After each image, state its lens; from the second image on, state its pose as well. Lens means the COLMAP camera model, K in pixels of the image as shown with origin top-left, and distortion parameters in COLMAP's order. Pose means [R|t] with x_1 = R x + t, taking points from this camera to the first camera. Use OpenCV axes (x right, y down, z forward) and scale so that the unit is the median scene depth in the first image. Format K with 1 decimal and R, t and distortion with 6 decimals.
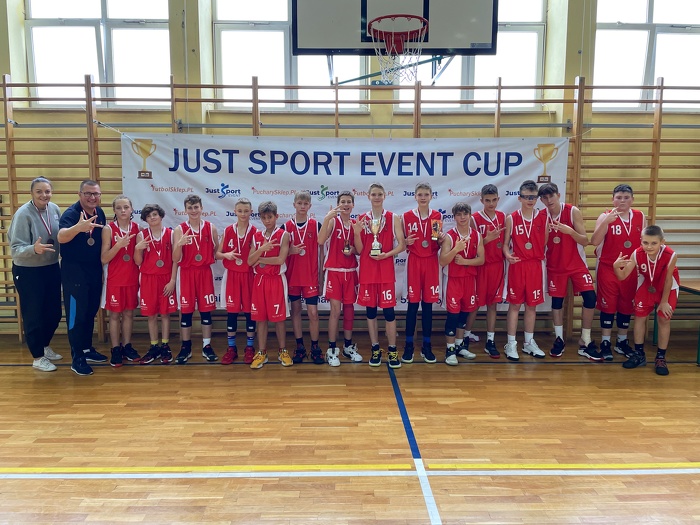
lens RADIAL K [[522.7, 0, 349.4], [0, 522.7, 260.3], [0, 0, 1]] dist [0.081822, -0.108252]
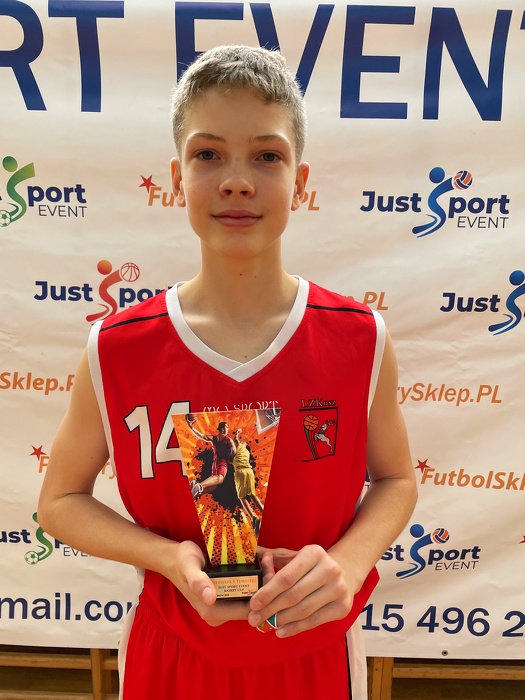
lens RADIAL K [[523.1, 0, 259.0], [0, 523.1, 349.2], [0, 0, 1]] dist [0.083550, -0.110733]
pose [[0.999344, 0.023307, -0.027709, 0.066802], [-0.021380, 0.997461, 0.067926, -0.078111], [0.029222, -0.067289, 0.997306, 0.769590]]
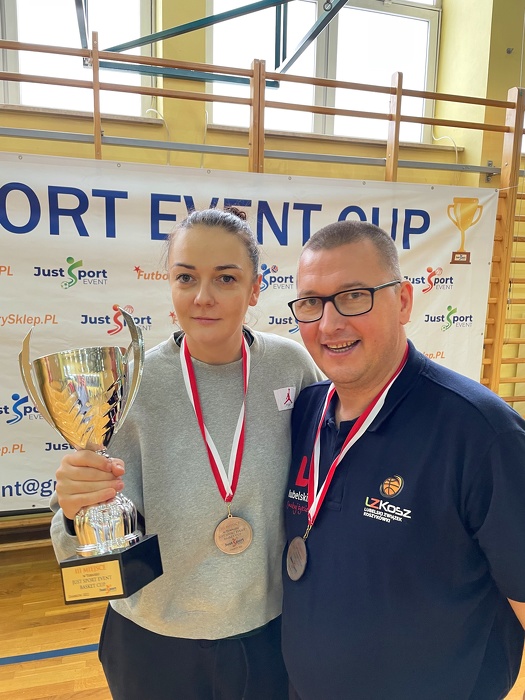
lens RADIAL K [[532.3, 0, 262.4], [0, 532.3, 353.3], [0, 0, 1]] dist [0.086656, -0.112303]
pose [[0.965745, -0.021205, 0.258626, -0.010388], [0.010248, 0.998995, 0.043640, -0.074749], [-0.259291, -0.039495, 0.964991, 0.469962]]
